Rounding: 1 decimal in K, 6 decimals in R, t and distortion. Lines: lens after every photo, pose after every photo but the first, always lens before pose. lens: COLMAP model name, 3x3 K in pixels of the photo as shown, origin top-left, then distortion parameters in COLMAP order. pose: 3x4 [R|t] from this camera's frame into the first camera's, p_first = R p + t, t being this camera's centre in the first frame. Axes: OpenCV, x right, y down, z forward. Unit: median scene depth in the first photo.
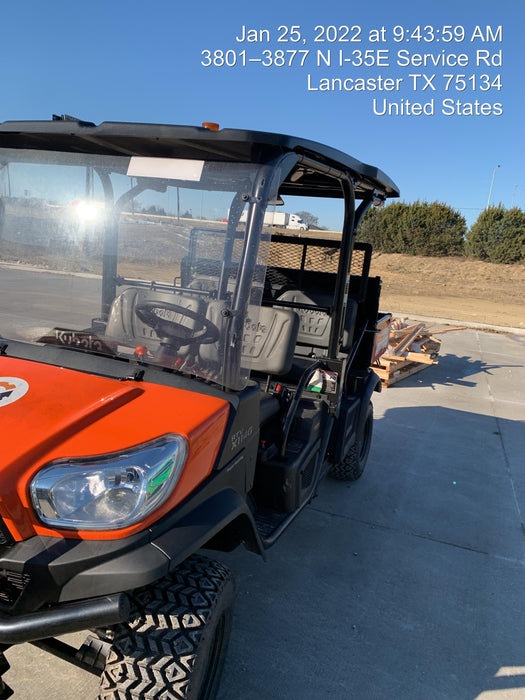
lens RADIAL K [[533.9, 0, 276.9], [0, 533.9, 349.9], [0, 0, 1]] dist [0.067148, -0.075482]
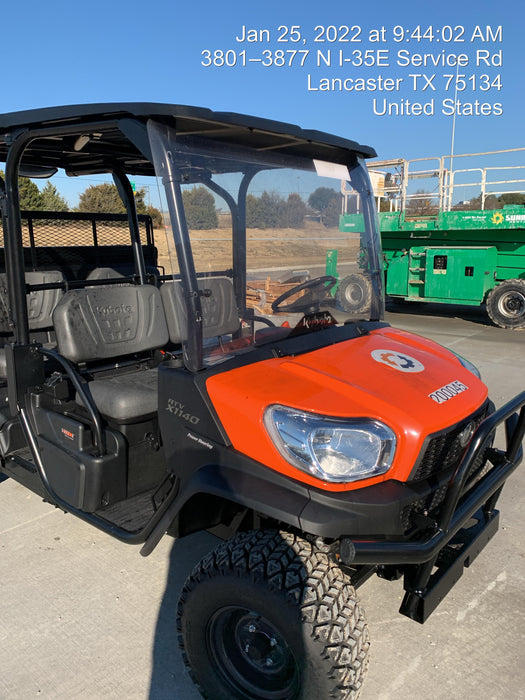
lens RADIAL K [[533.9, 0, 271.5], [0, 533.9, 330.1], [0, 0, 1]] dist [0.091614, -0.182521]
pose [[0.340129, -0.261300, 0.903346, -0.897418], [0.208763, 0.957631, 0.198398, -0.153060], [-0.916913, 0.121105, 0.380268, 0.410316]]
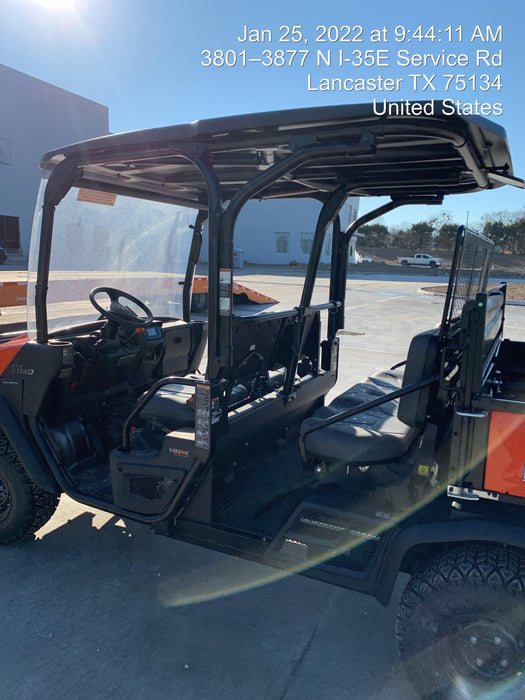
lens RADIAL K [[532.2, 0, 265.5], [0, 532.2, 350.5], [0, 0, 1]] dist [0.068295, -0.114700]
pose [[-0.082825, 0.074131, -0.993803, 0.748208], [-0.232744, 0.968213, 0.091619, -0.100483], [0.969005, 0.238890, -0.062939, 0.975097]]
